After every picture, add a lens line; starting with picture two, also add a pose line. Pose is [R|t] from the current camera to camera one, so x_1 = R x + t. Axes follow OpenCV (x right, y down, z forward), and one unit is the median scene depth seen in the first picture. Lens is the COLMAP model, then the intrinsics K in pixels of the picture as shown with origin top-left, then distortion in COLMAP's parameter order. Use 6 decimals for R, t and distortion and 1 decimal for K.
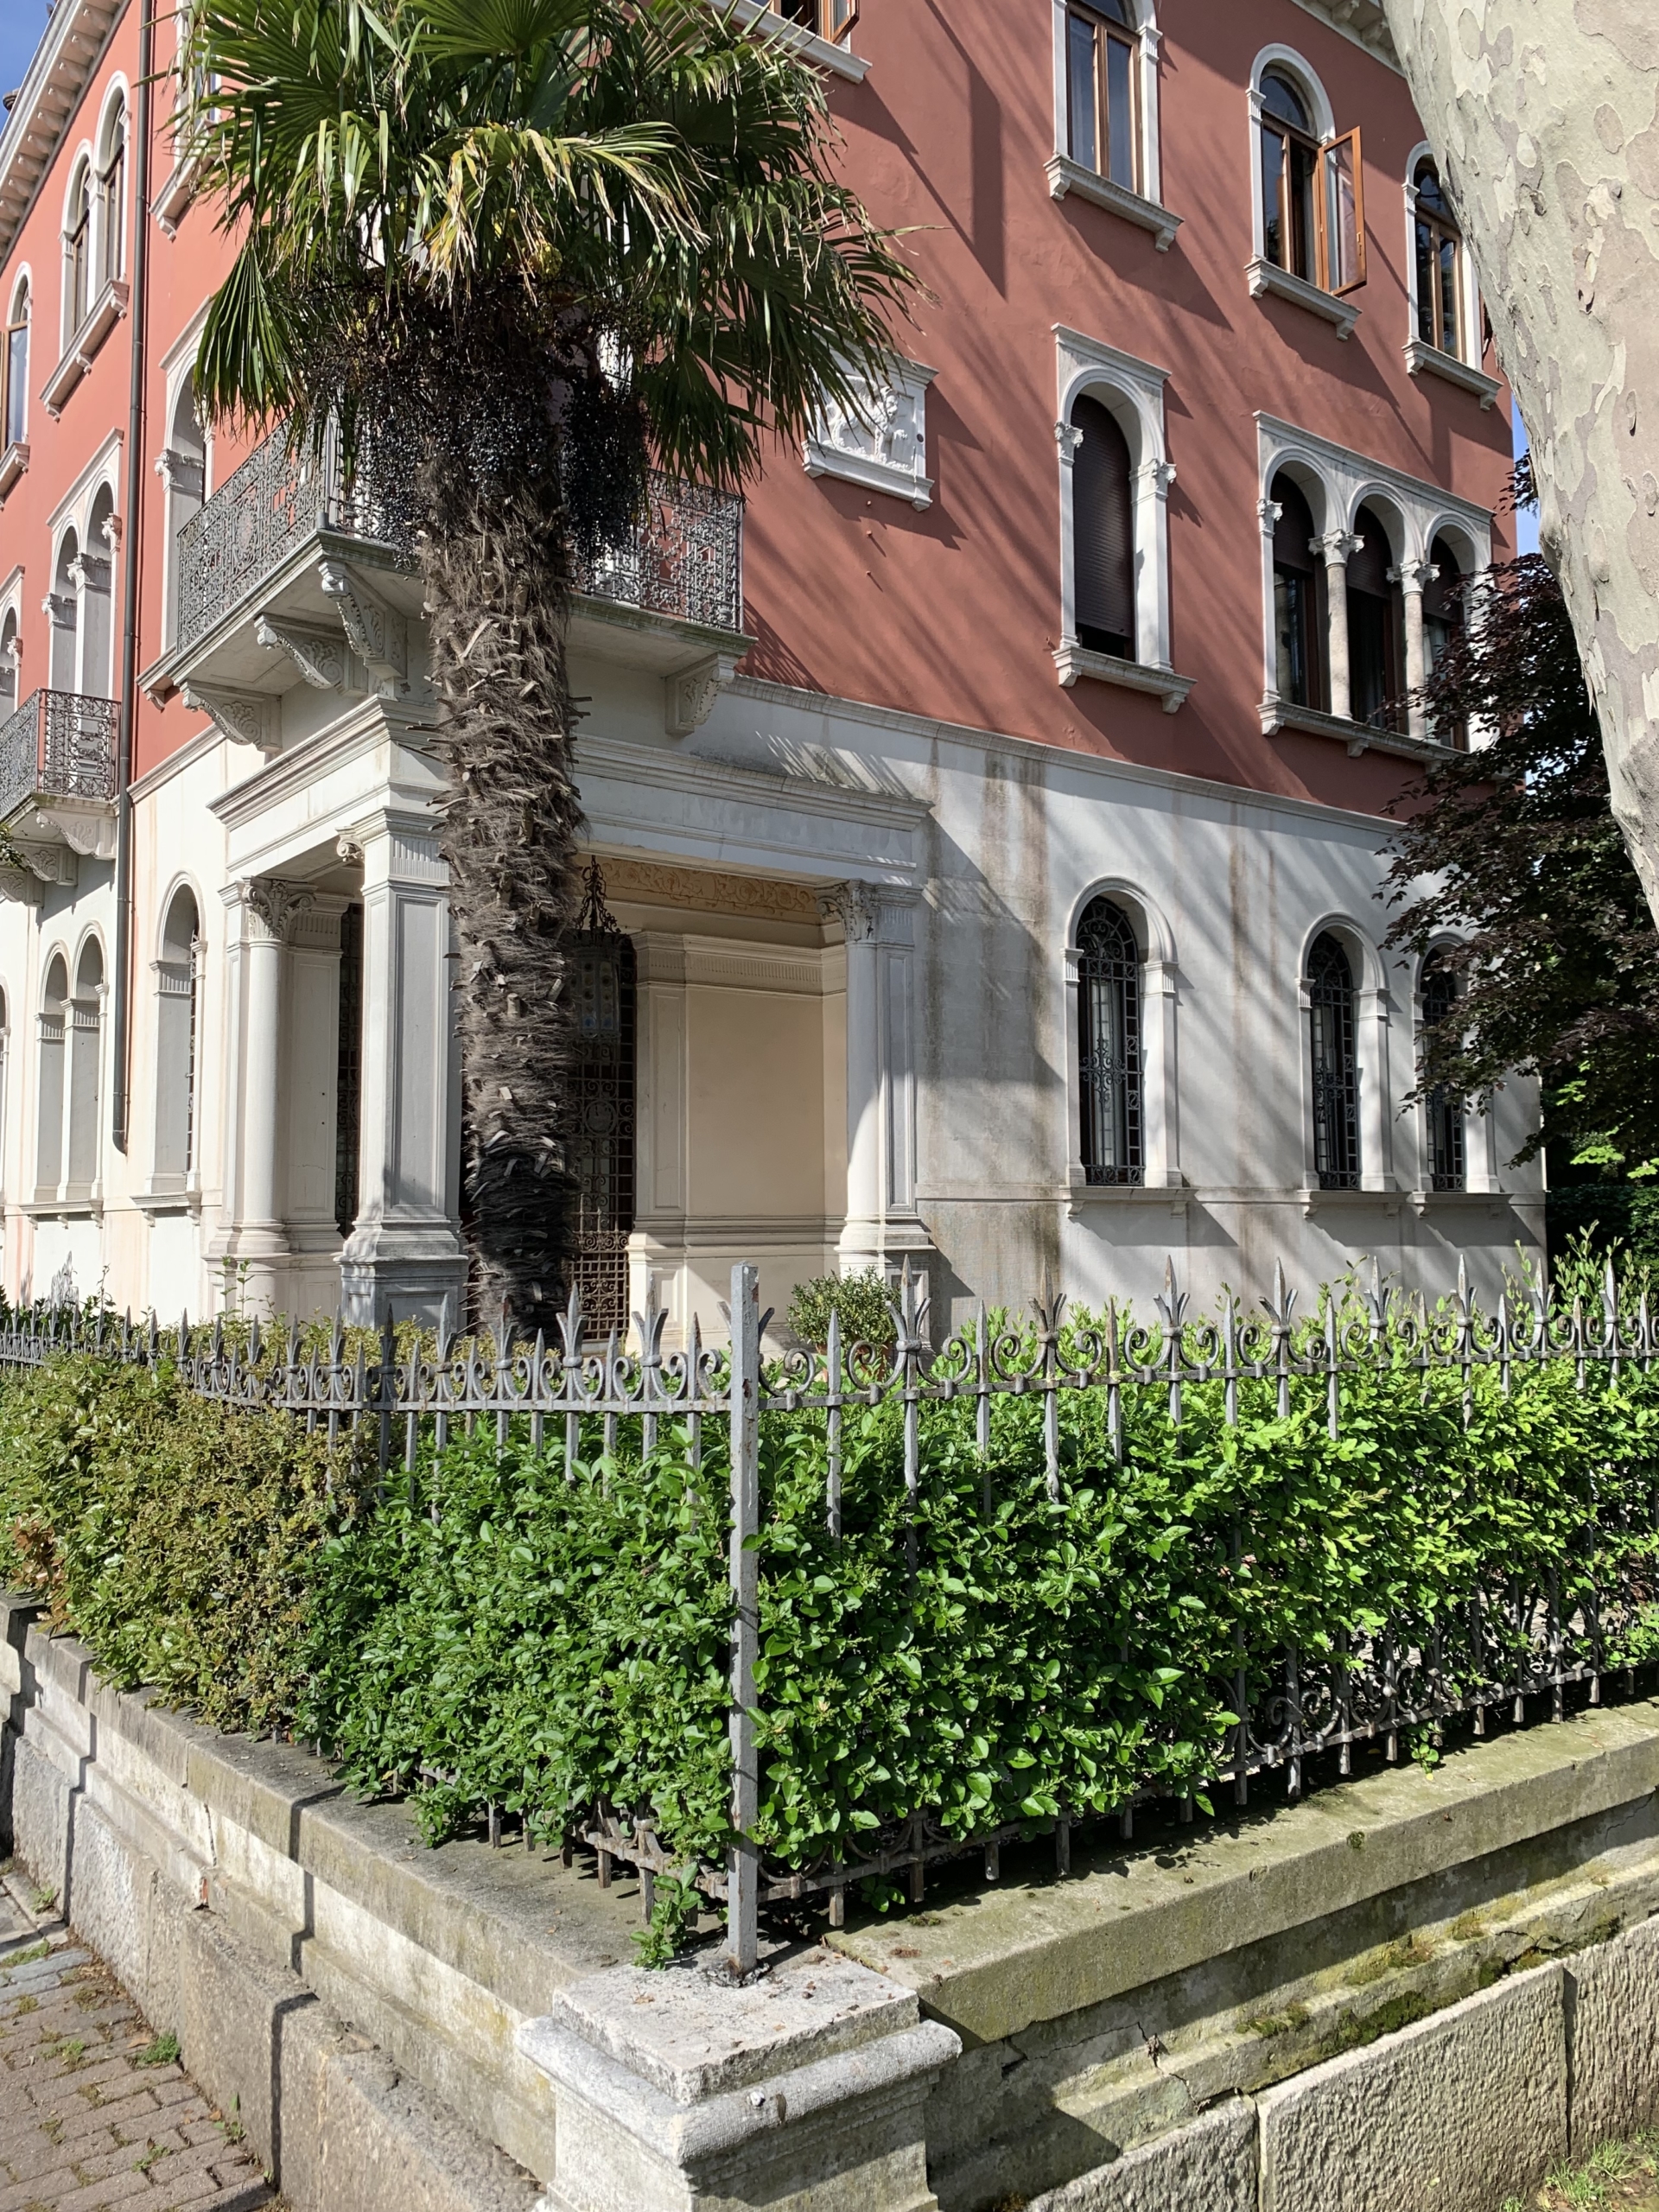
lens RADIAL K [[1680.9, 0, 832.0], [0, 1680.9, 1100.7], [0, 0, 1]] dist [0.043742, -0.039632]
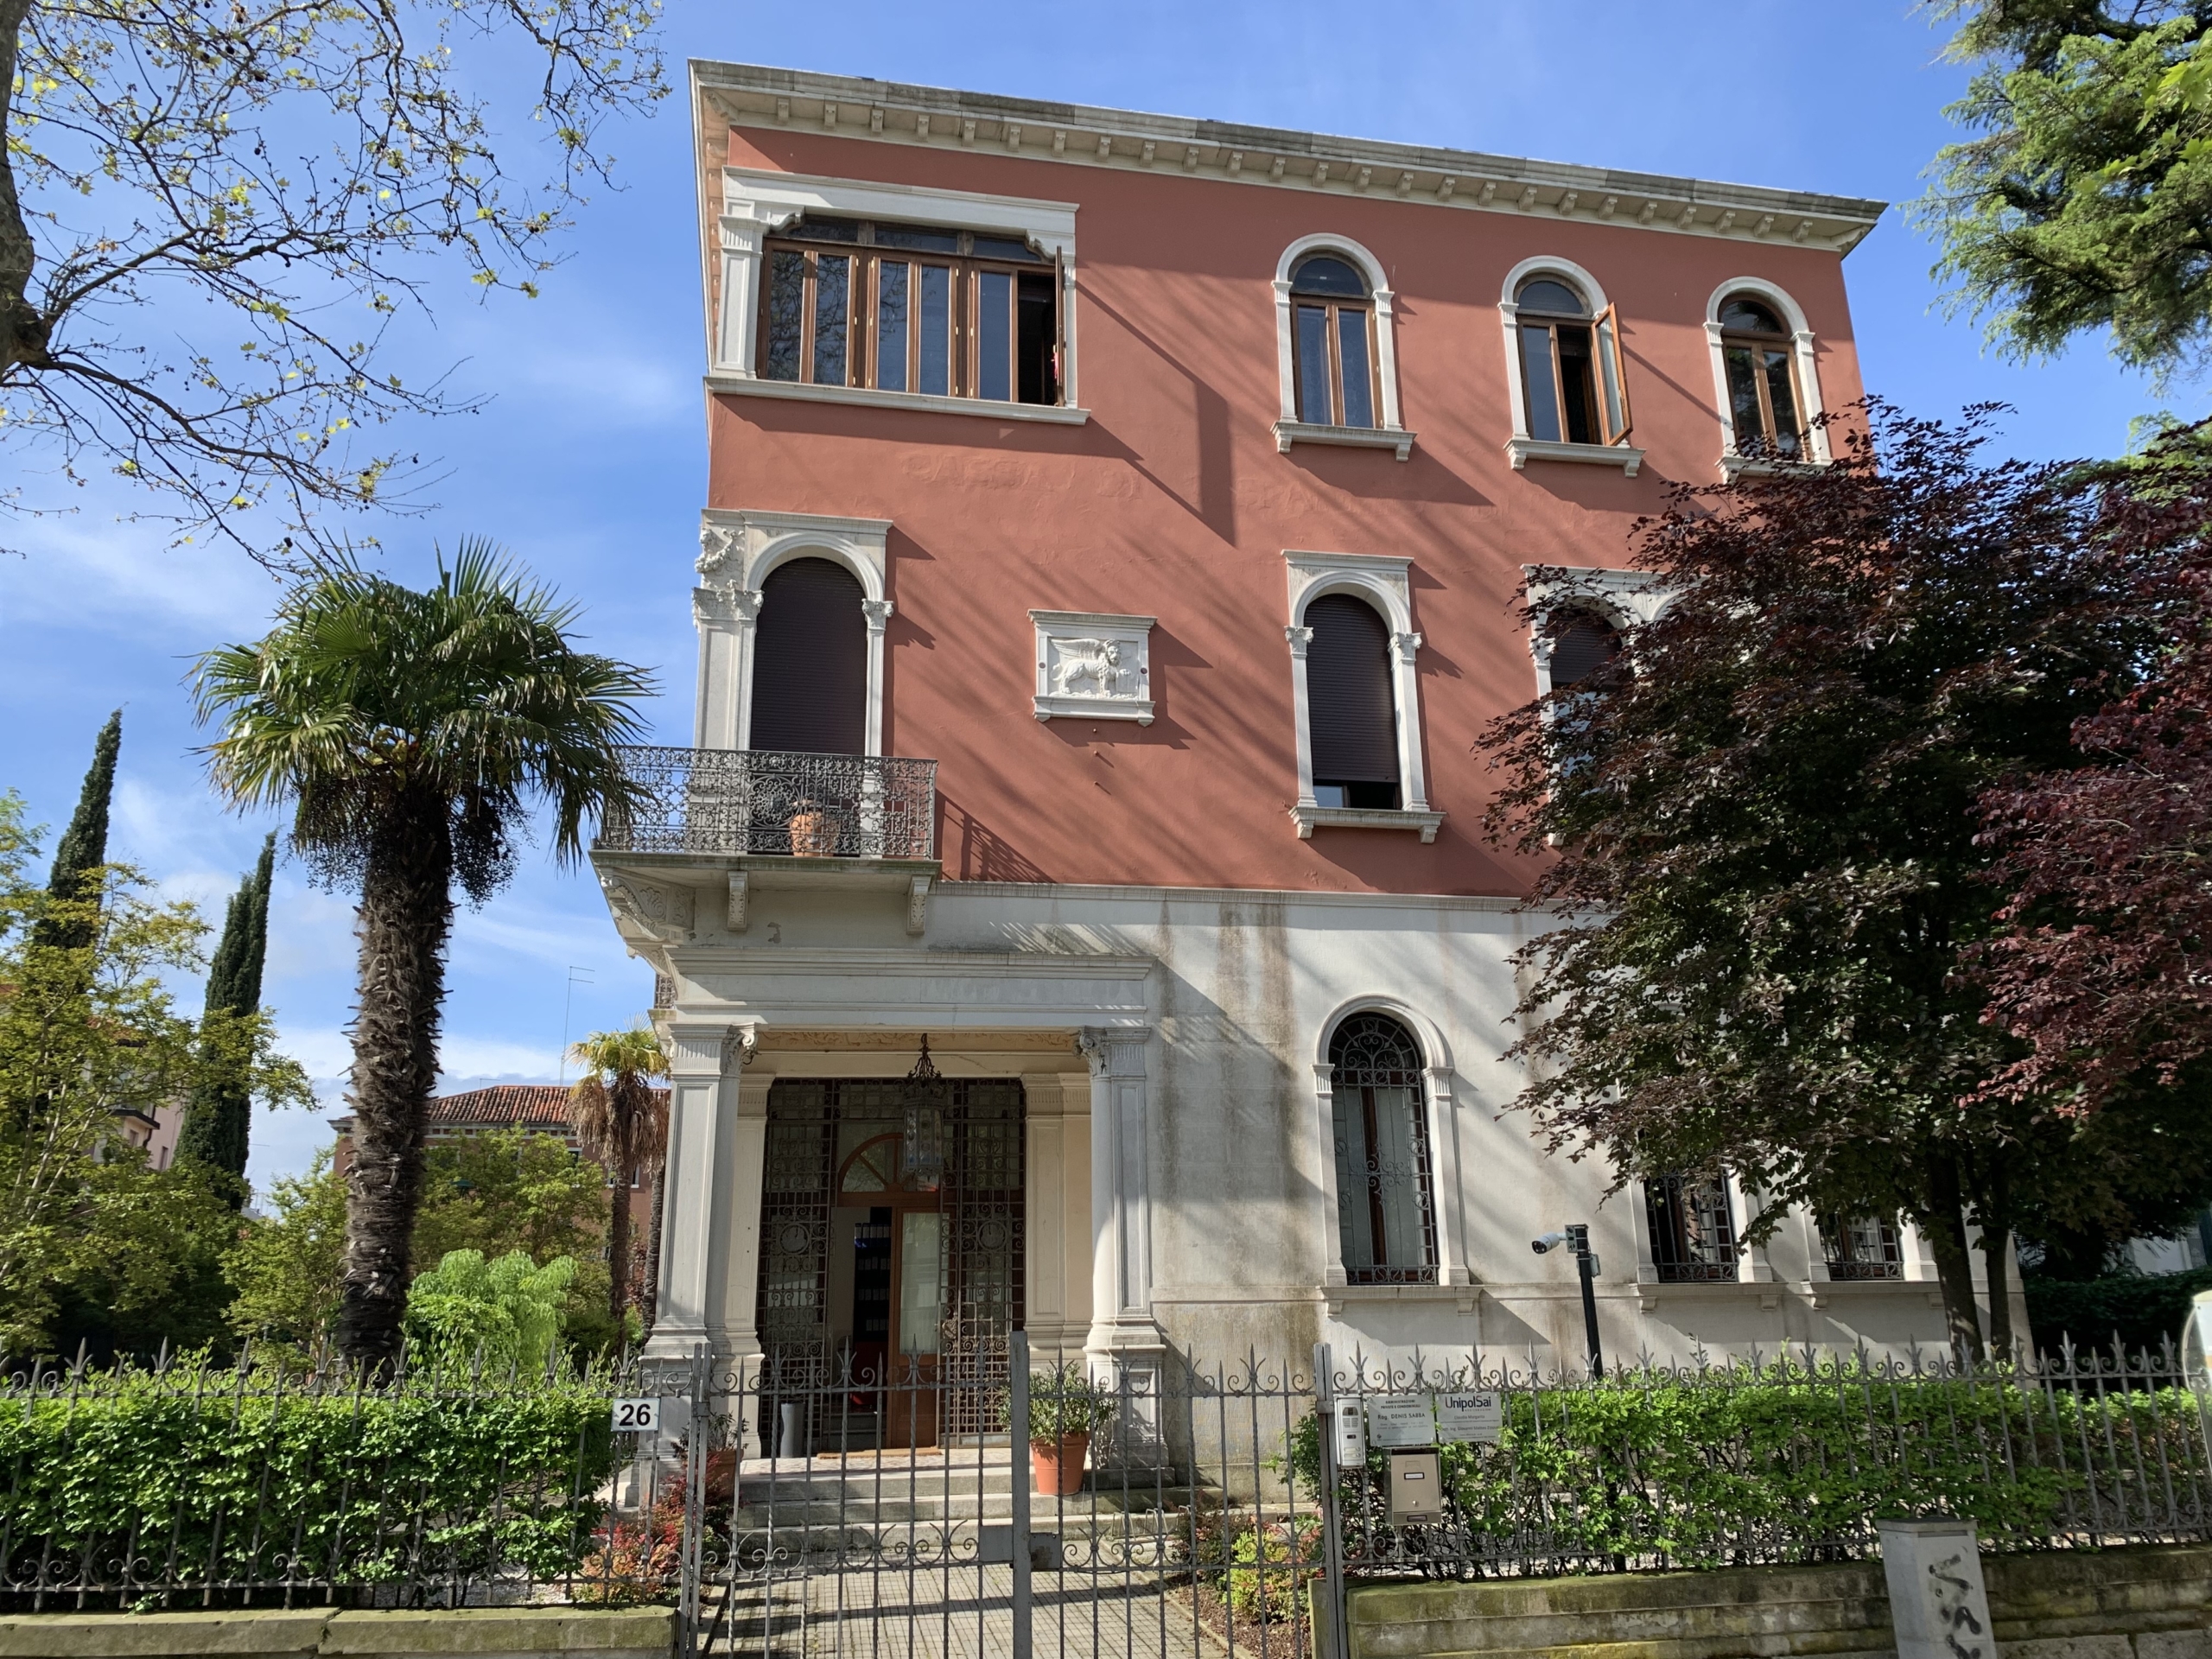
lens RADIAL K [[1680.9, 0, 1104.9], [0, 1680.9, 814.8], [0, 0, 1]] dist [0.043742, -0.039632]
pose [[0.888182, -0.148481, -0.434840, 0.528994], [0.046893, 0.970700, -0.235674, 0.005571], [0.457092, 0.188930, 0.869122, -0.077619]]
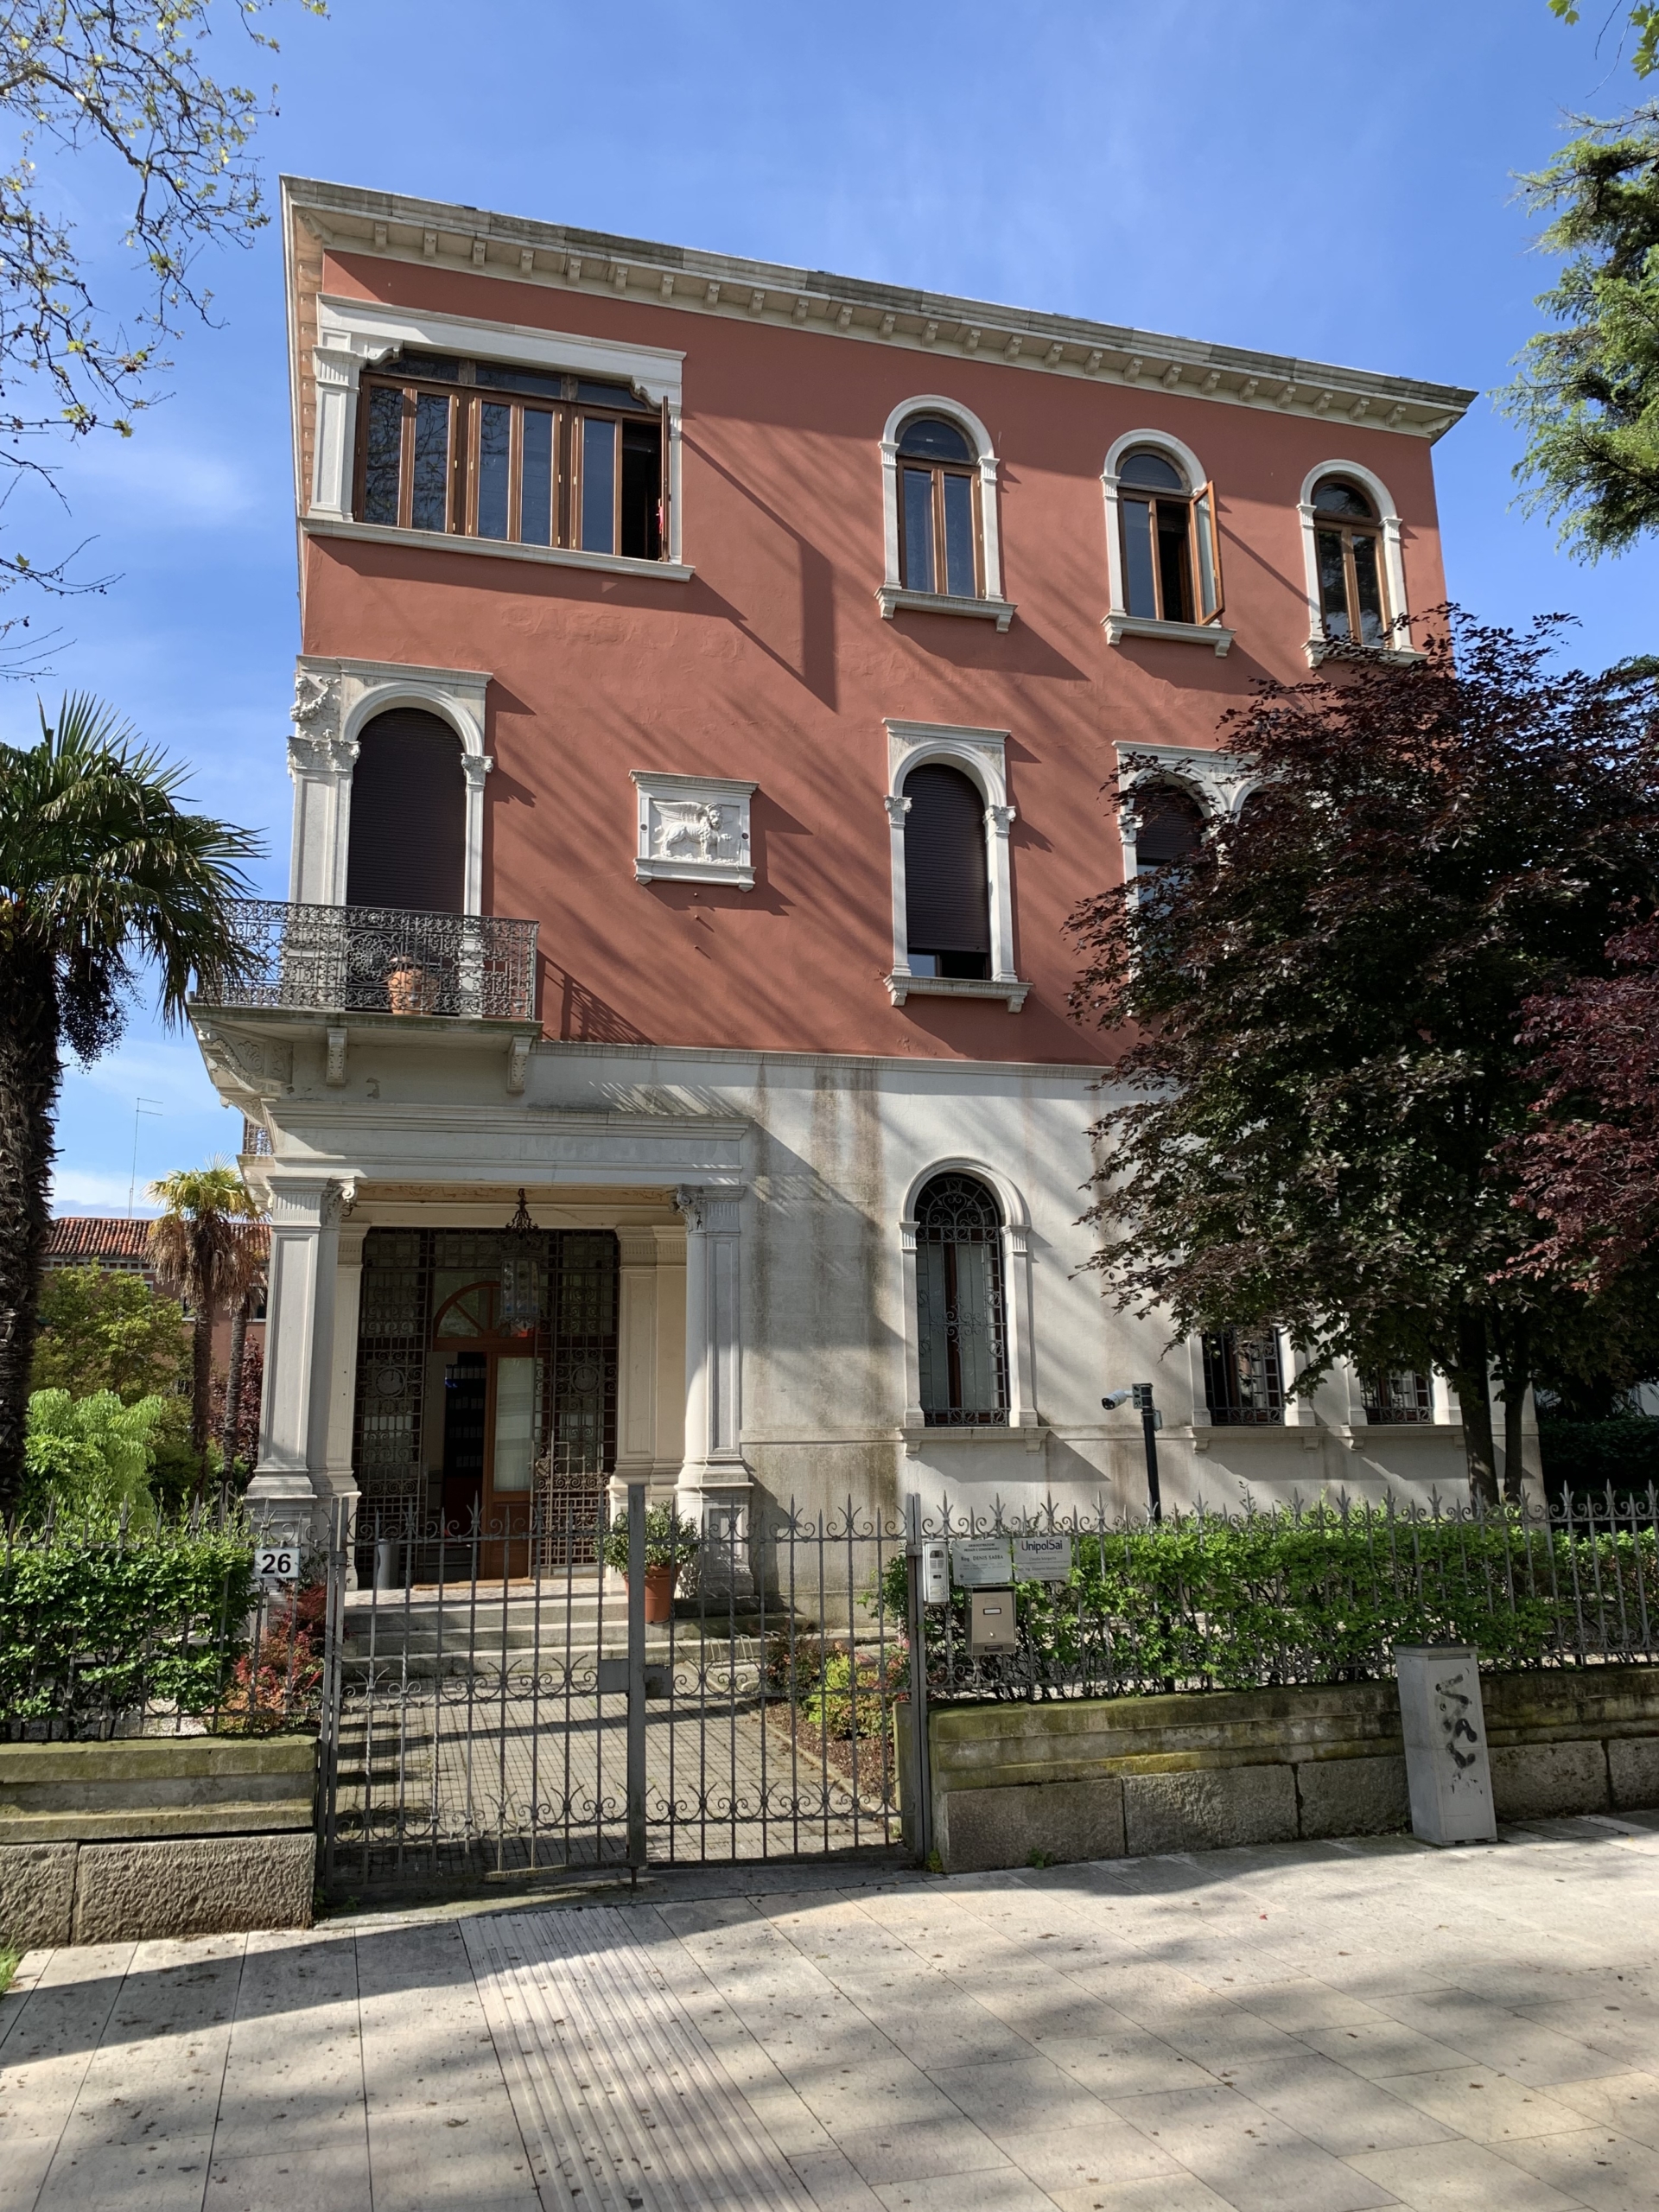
lens RADIAL K [[1680.9, 0, 819.5], [0, 1680.9, 1103.2], [0, 0, 1]] dist [0.043742, -0.039632]
pose [[0.922963, -0.094147, -0.373197, 0.533631], [0.042225, 0.988537, -0.144952, -0.005632], [0.382566, 0.118027, 0.916358, -0.113926]]
